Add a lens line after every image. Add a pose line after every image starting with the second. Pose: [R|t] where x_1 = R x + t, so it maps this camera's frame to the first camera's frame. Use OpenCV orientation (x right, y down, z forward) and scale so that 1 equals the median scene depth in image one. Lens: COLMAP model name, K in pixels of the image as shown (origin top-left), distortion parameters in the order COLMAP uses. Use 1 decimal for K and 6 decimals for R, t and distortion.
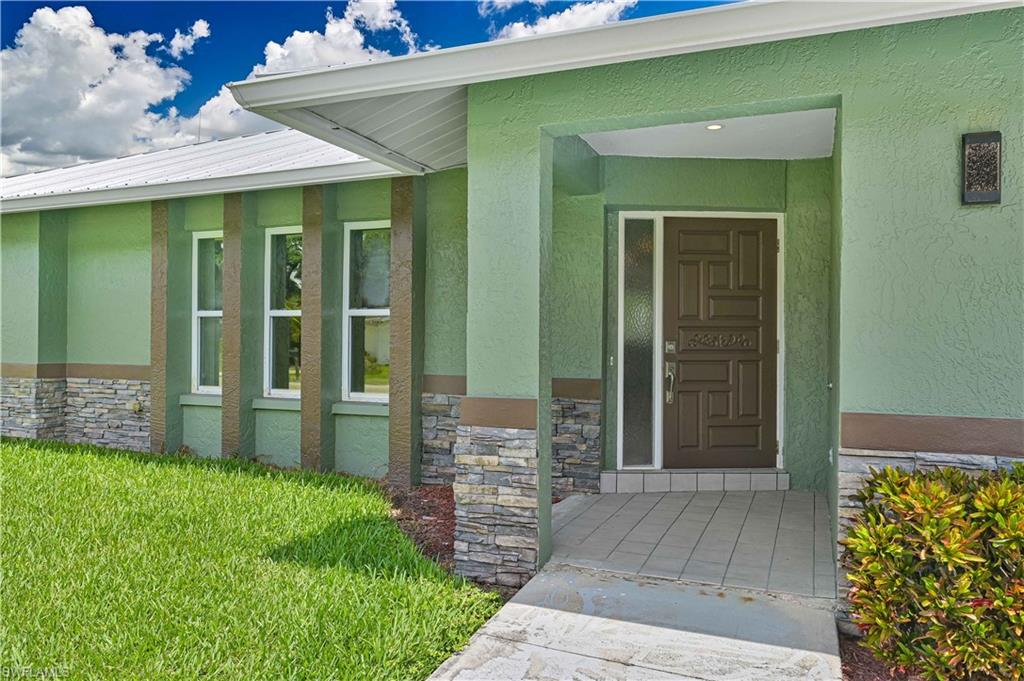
lens RADIAL K [[721.4, 0, 517.4], [0, 721.4, 338.7], [0, 0, 1]] dist [-0.005979, 0.003635]
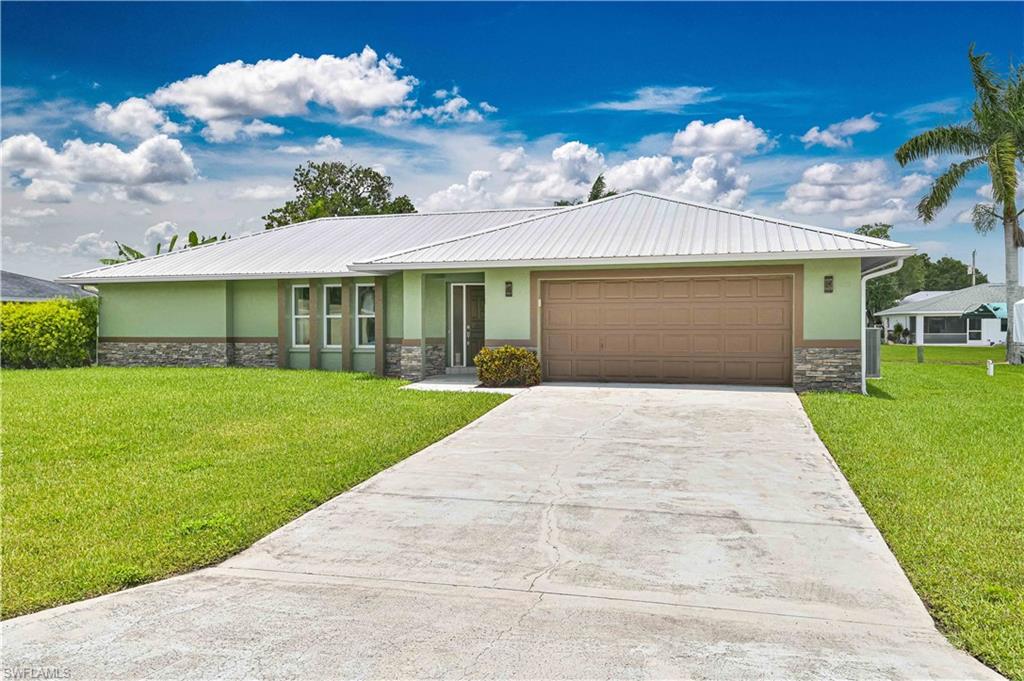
lens RADIAL K [[721.4, 0, 512.2], [0, 721.4, 333.0], [0, 0, 1]] dist [-0.005979, 0.003635]
pose [[0.994870, -0.010314, 0.100637, 0.087369], [0.009535, 0.999921, 0.008223, 0.012808], [-0.100714, -0.007222, 0.994889, -2.107813]]
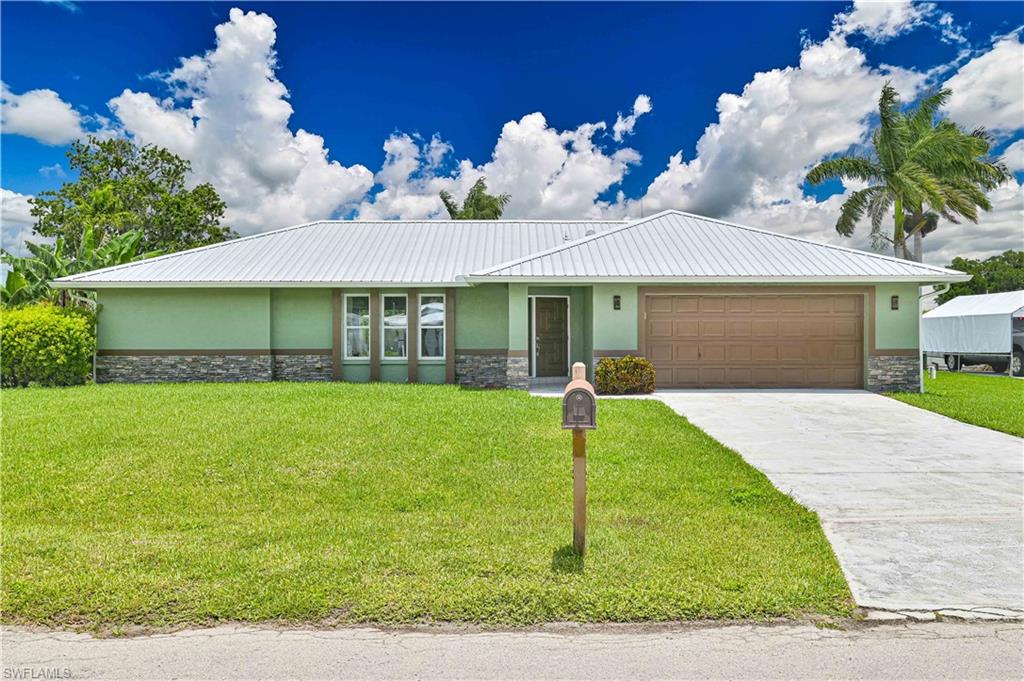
lens RADIAL K [[796.6, 0, 510.9], [0, 796.6, 344.2], [0, 0, 1]] dist [0.018393, 0.007529]
pose [[0.925975, -0.012624, 0.377373, -1.222133], [0.008895, 0.999893, 0.011621, -0.004408], [-0.377479, -0.007403, 0.925988, -2.202450]]
